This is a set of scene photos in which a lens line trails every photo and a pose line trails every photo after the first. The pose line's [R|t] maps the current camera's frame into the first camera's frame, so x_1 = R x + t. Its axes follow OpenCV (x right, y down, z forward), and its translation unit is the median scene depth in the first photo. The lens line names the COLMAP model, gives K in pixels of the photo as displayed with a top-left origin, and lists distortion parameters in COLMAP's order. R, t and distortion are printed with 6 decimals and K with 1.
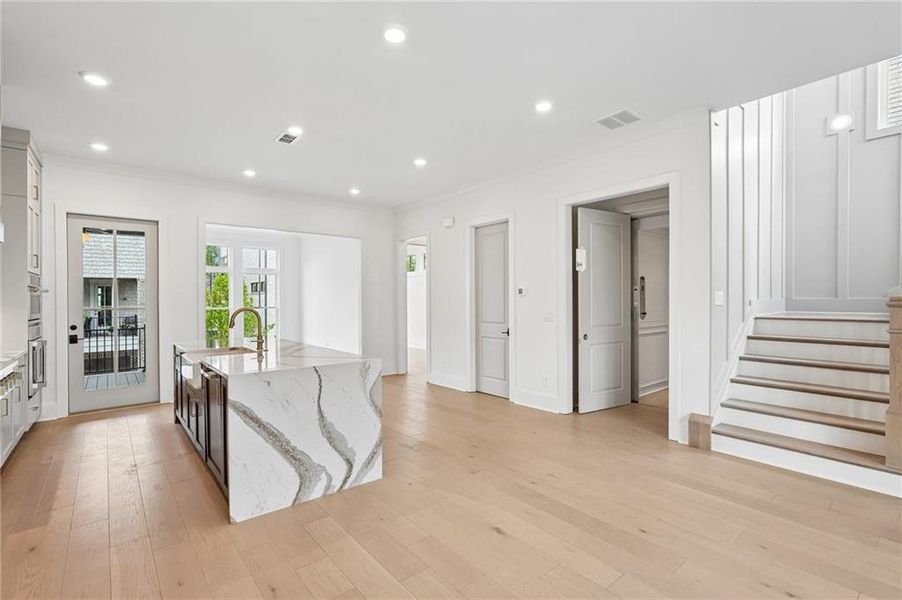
lens RADIAL K [[402.8, 0, 450.1], [0, 402.8, 303.3], [0, 0, 1]] dist [-0.010719, 0.007802]
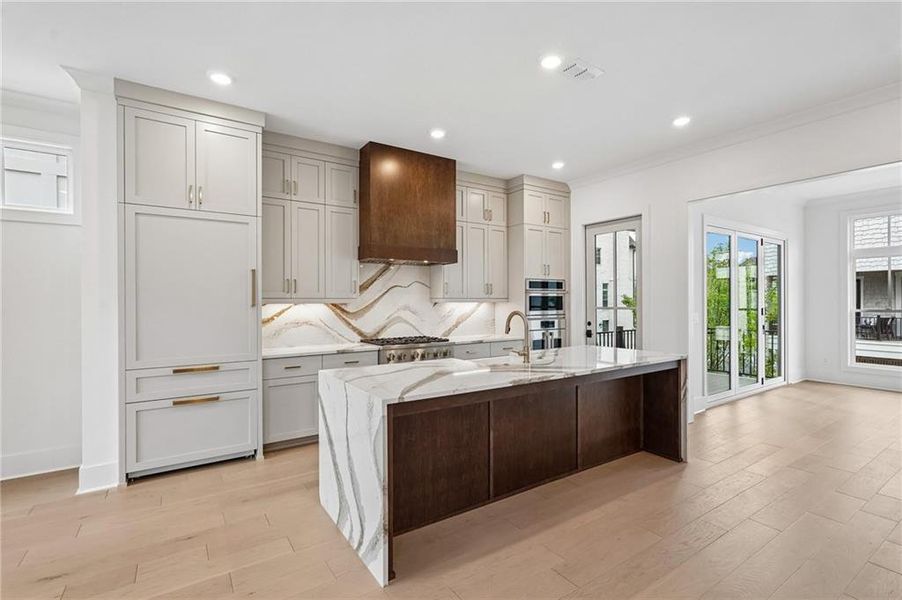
lens RADIAL K [[402.8, 0, 450.1], [0, 402.8, 303.3], [0, 0, 1]] dist [-0.010719, 0.007802]
pose [[-0.060217, 0.008247, -0.998151, 0.361346], [0.000687, 0.999966, 0.008221, -0.013234], [0.998185, -0.000191, -0.060221, 0.922042]]
